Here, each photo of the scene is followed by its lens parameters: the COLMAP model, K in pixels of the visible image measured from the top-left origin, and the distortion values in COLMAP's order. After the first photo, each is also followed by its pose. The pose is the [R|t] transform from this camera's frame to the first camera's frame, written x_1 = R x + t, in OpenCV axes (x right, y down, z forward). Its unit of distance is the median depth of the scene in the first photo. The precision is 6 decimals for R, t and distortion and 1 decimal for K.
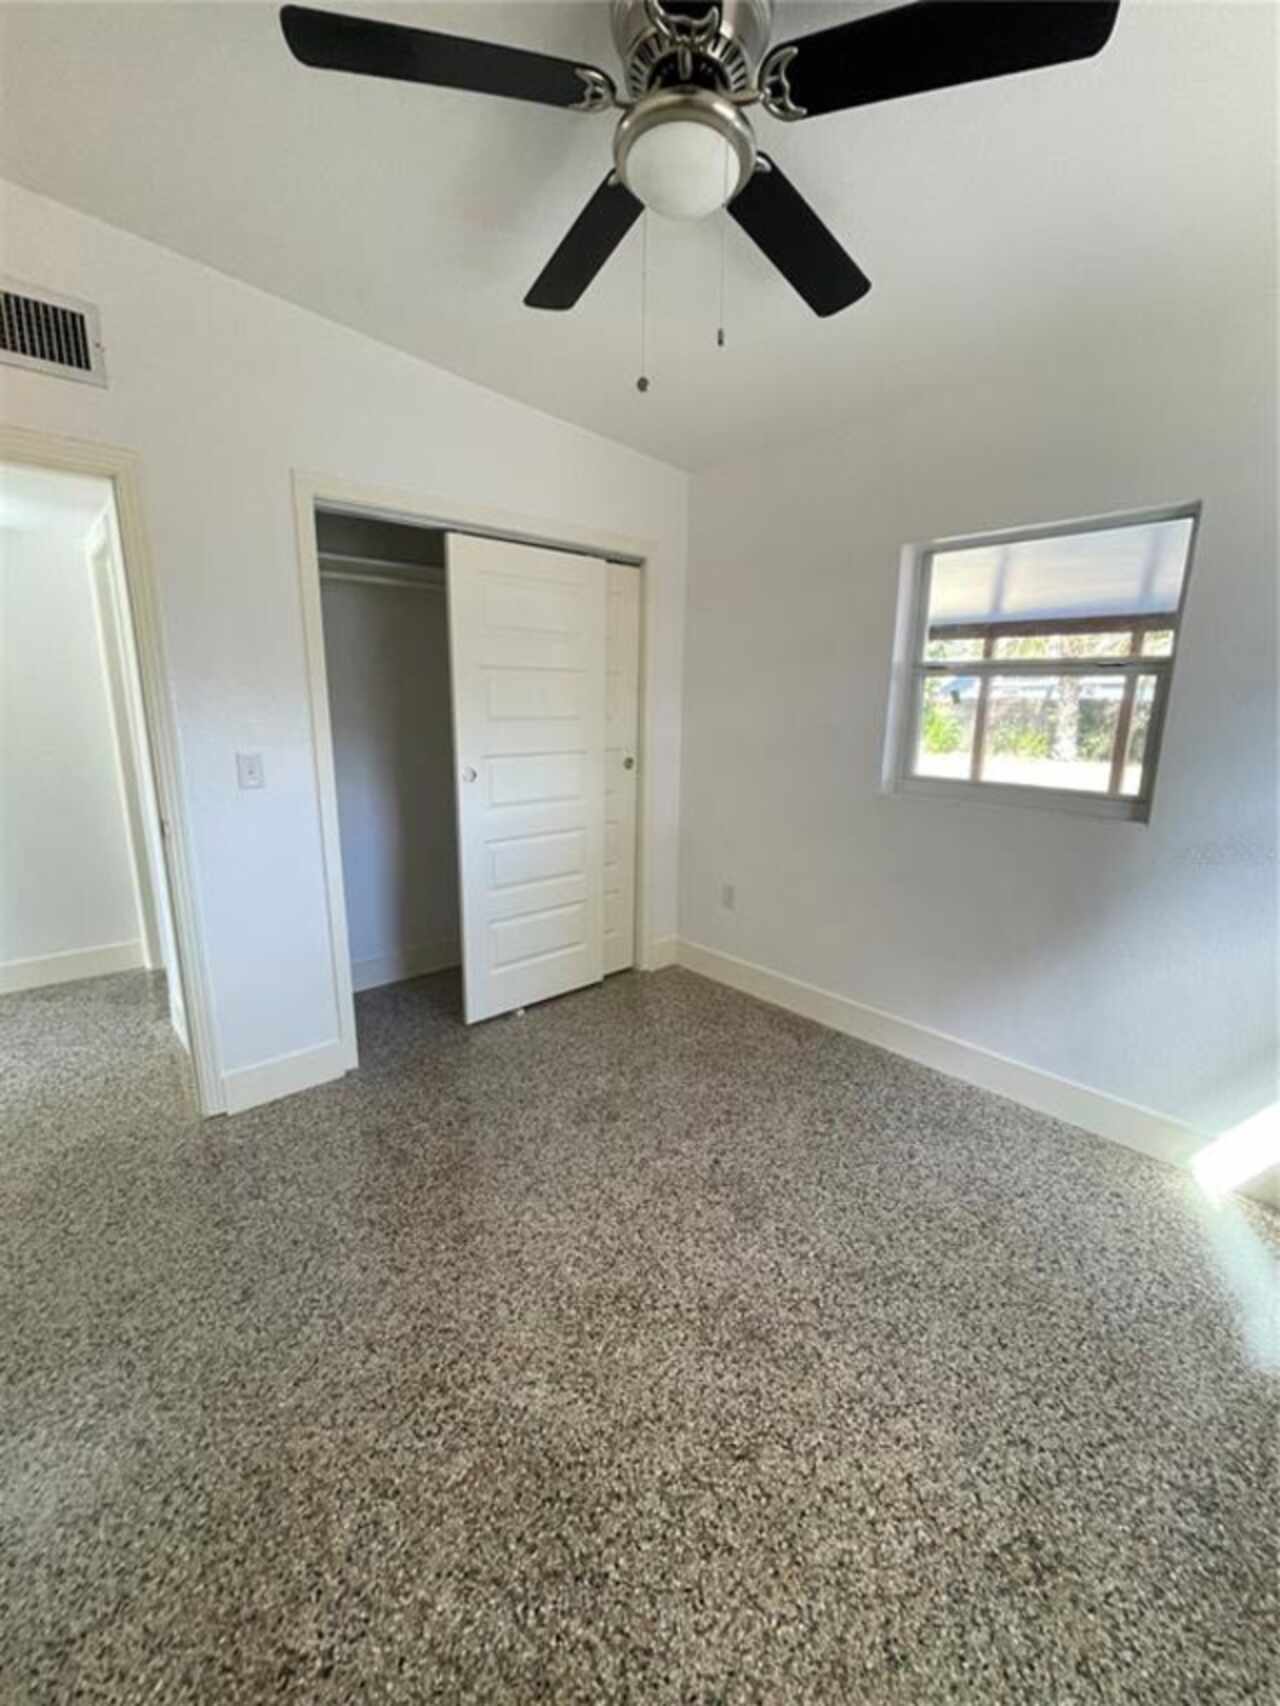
lens RADIAL K [[695.4, 0, 640.0], [0, 695.4, 853.0], [0, 0, 1]] dist [0.003143, 0.000130]
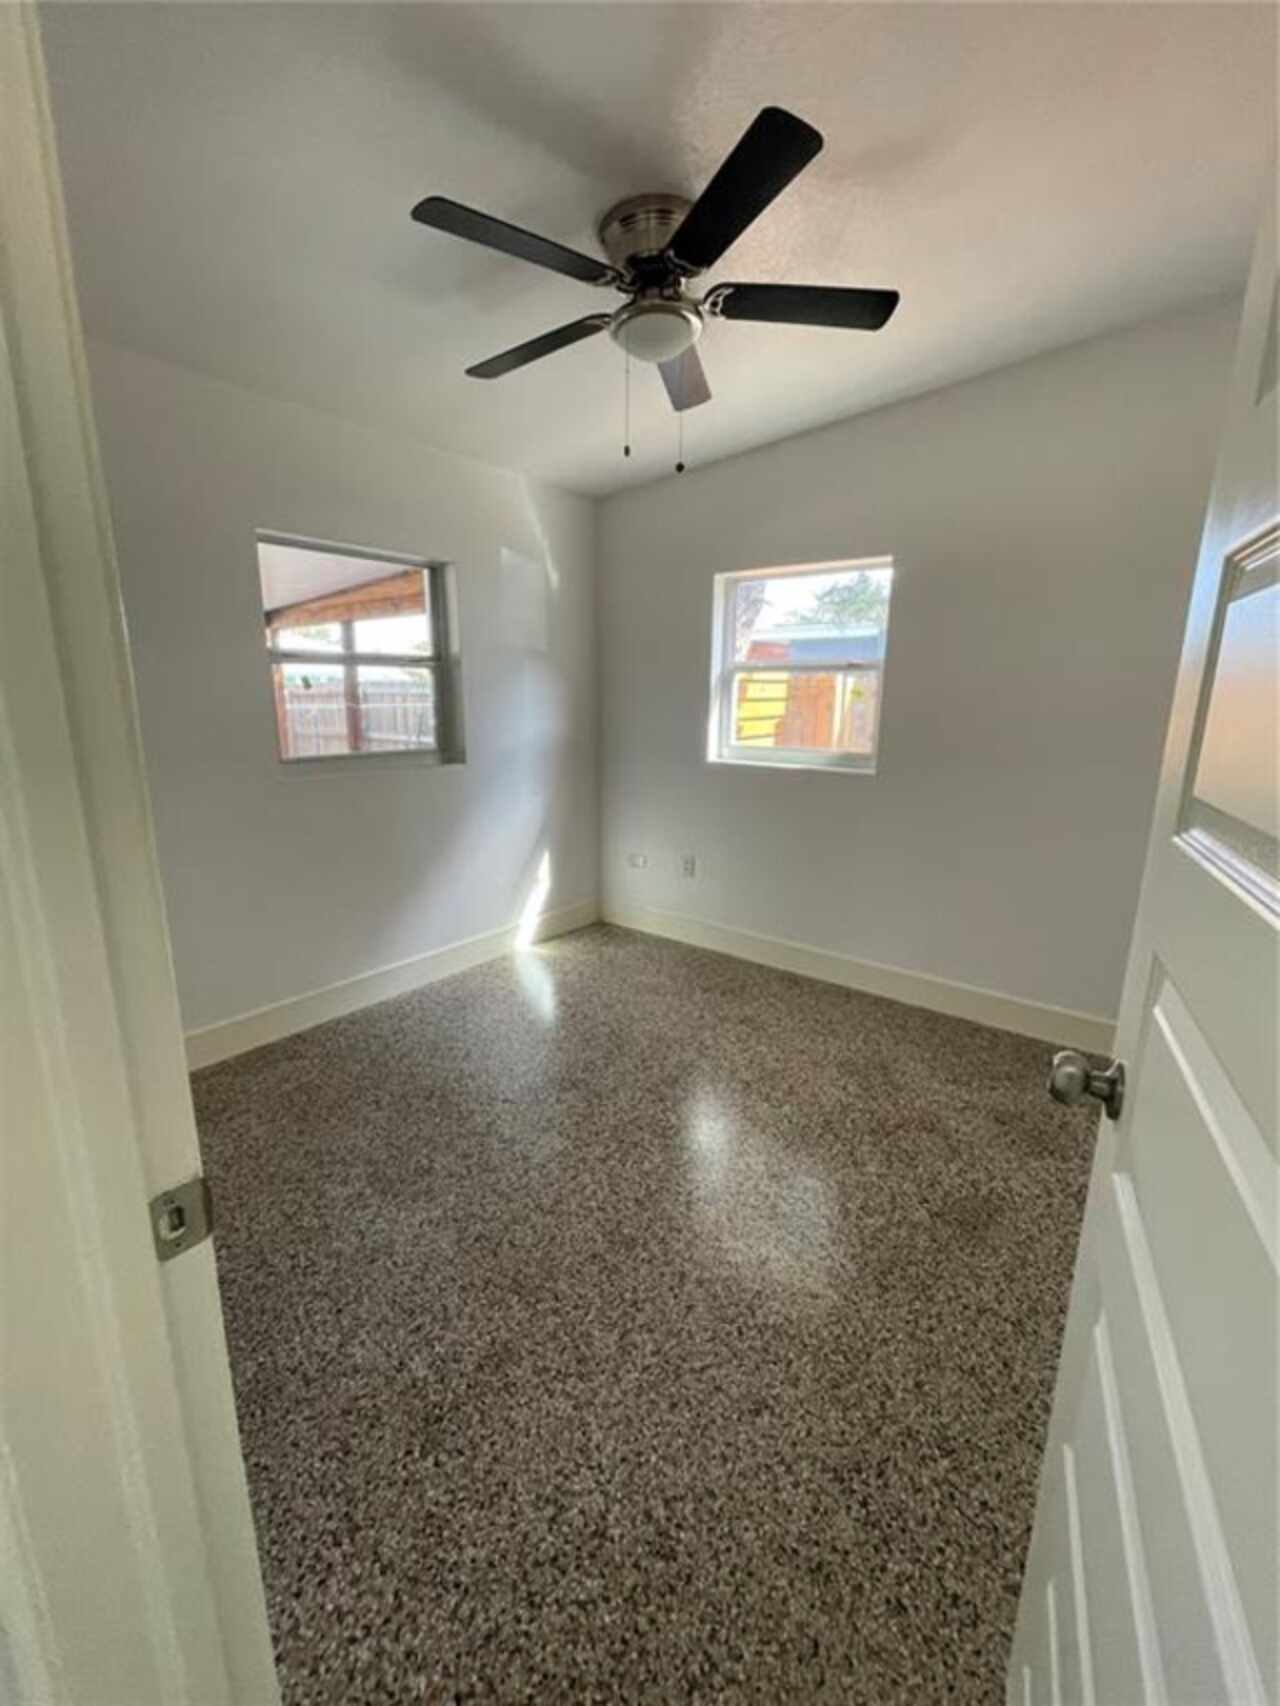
lens RADIAL K [[695.4, 0, 640.0], [0, 695.4, 853.0], [0, 0, 1]] dist [0.003143, 0.000130]
pose [[-0.168187, -0.235339, 0.957251, -0.917665], [0.207739, 0.940813, 0.267797, -0.190789], [-0.963617, 0.243899, -0.109343, 0.825850]]
